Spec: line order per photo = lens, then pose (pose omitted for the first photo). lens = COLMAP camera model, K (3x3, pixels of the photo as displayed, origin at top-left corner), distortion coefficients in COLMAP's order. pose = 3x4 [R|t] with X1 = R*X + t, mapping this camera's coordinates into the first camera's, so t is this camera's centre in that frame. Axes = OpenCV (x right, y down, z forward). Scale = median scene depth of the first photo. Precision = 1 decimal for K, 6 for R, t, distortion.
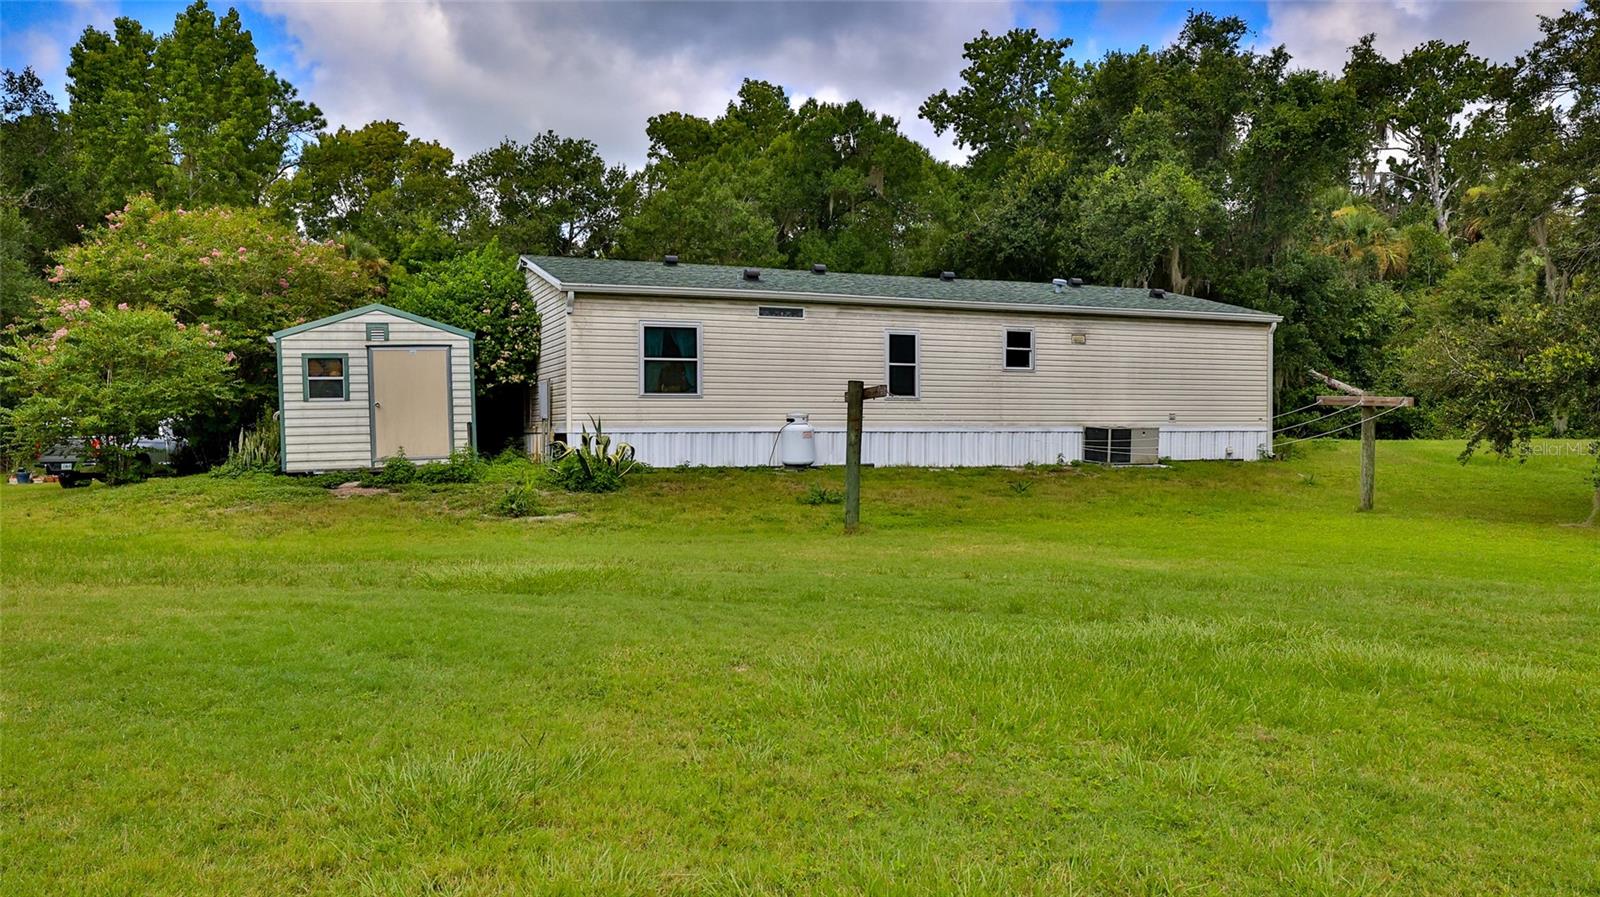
lens RADIAL K [[1168.9, 0, 799.5], [0, 1168.9, 446.5], [0, 0, 1]] dist [0.002079, 0.009453]
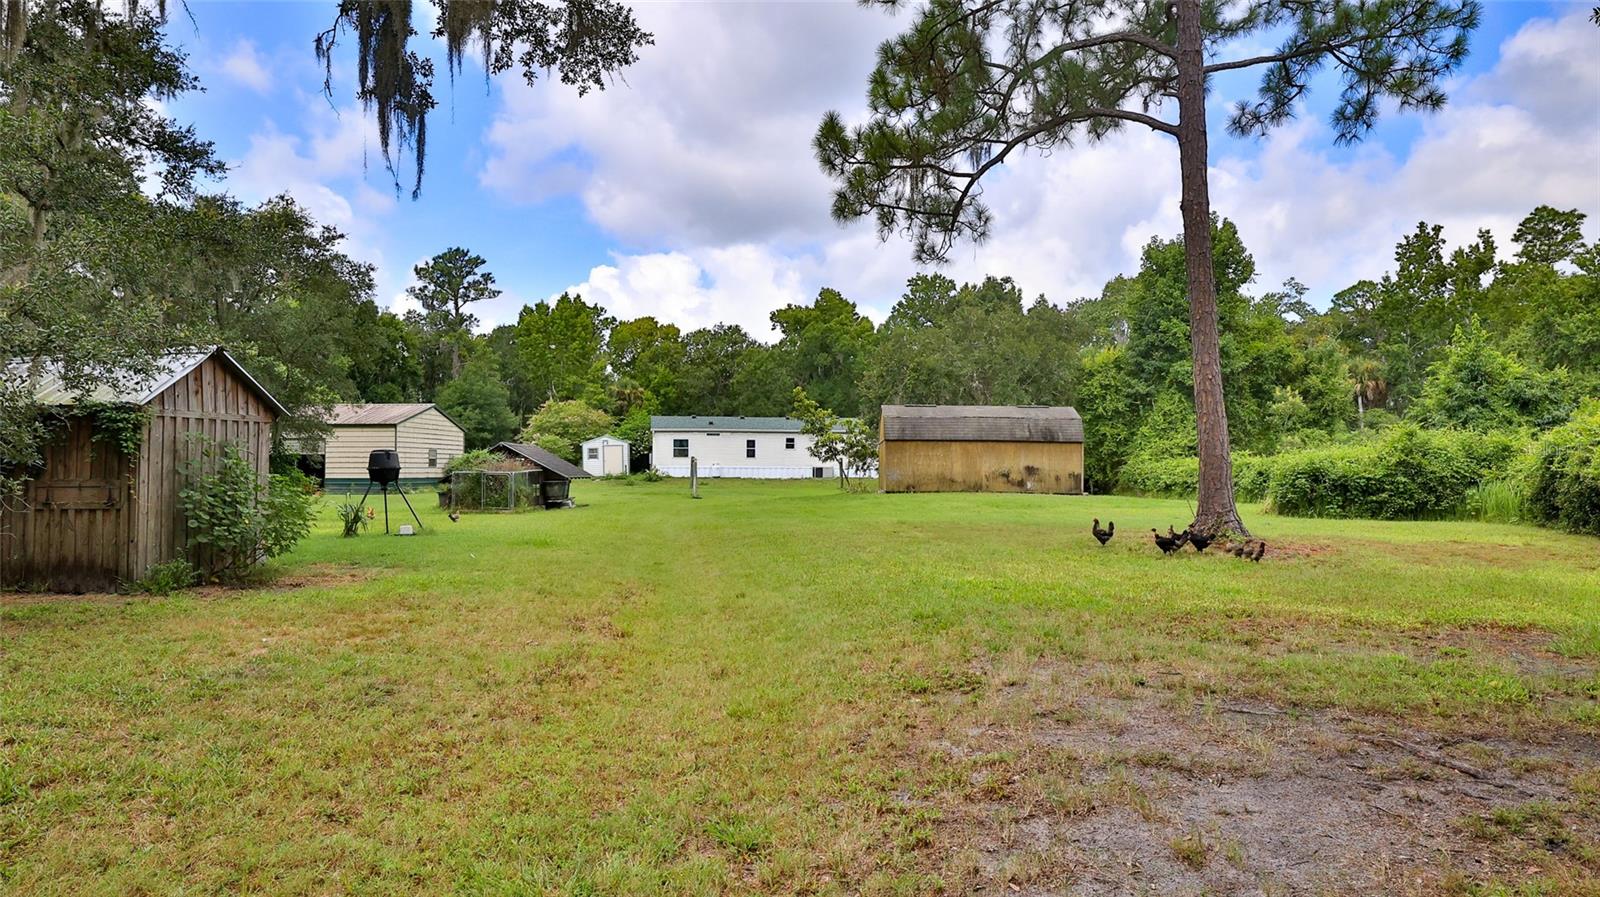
lens RADIAL K [[936.1, 0, 795.5], [0, 936.1, 446.6], [0, 0, 1]] dist [0.004669, -0.000610]
pose [[0.974453, 0.000091, -0.224592, 0.819437], [-0.008614, 0.999279, -0.036970, 0.024869], [0.224427, 0.037960, 0.973751, -1.630780]]
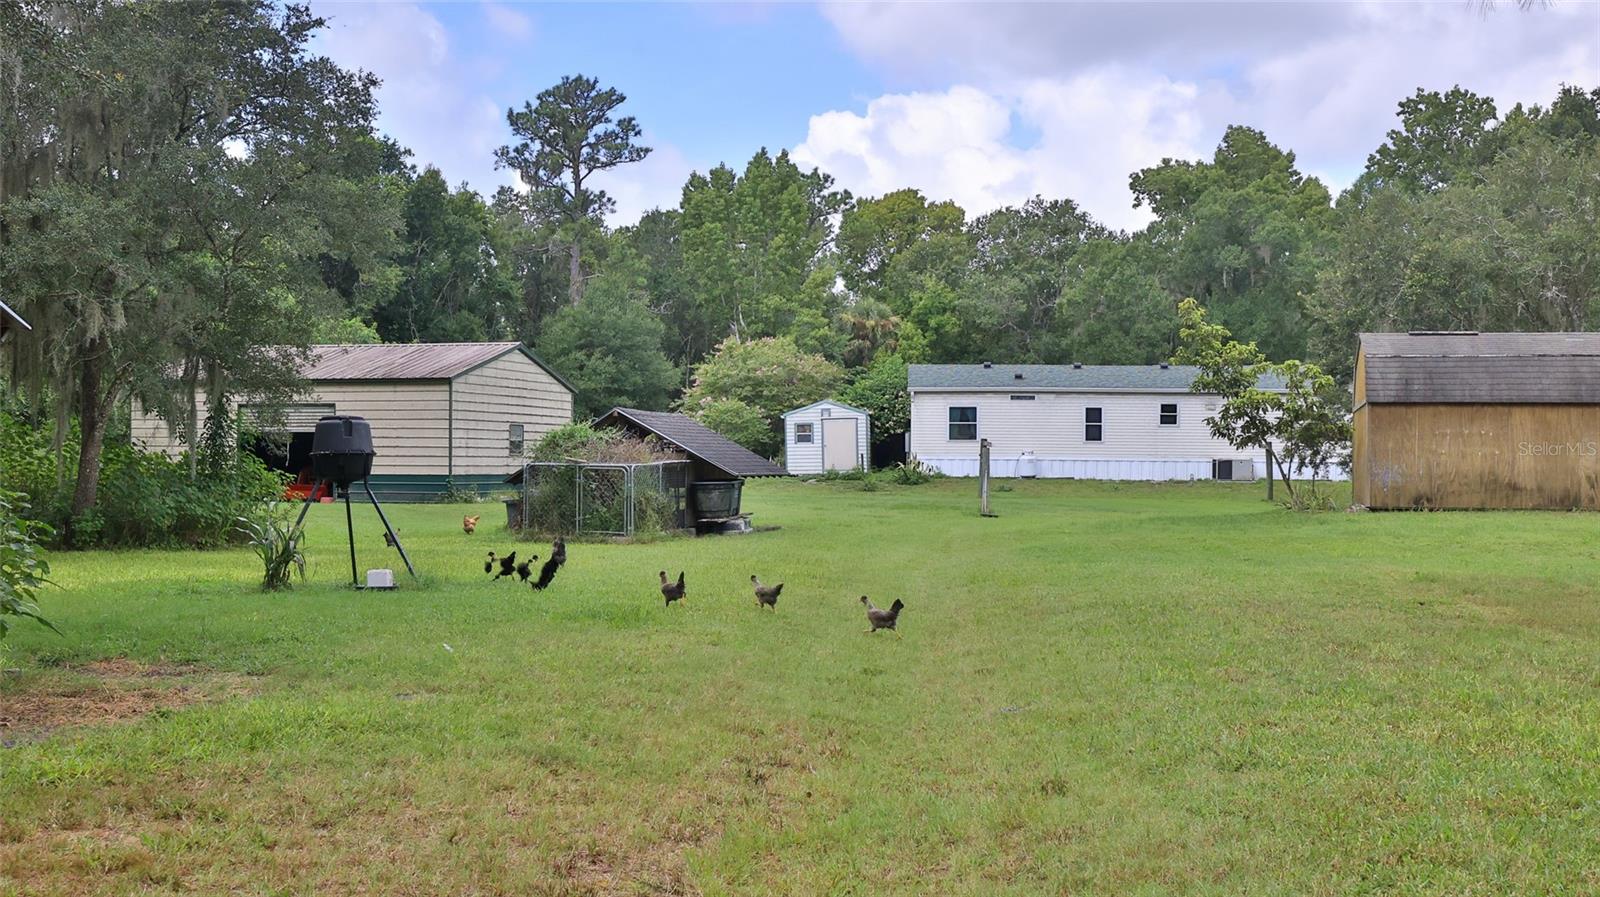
lens RADIAL K [[1648.4, 0, 821.5], [0, 1648.4, 441.9], [0, 0, 1]] dist [0.006310, 0.000000]
pose [[0.905382, 0.004306, -0.424576, 0.784940], [-0.015665, 0.999607, -0.023266, 0.025003], [0.424309, 0.027715, 0.905093, -1.499680]]
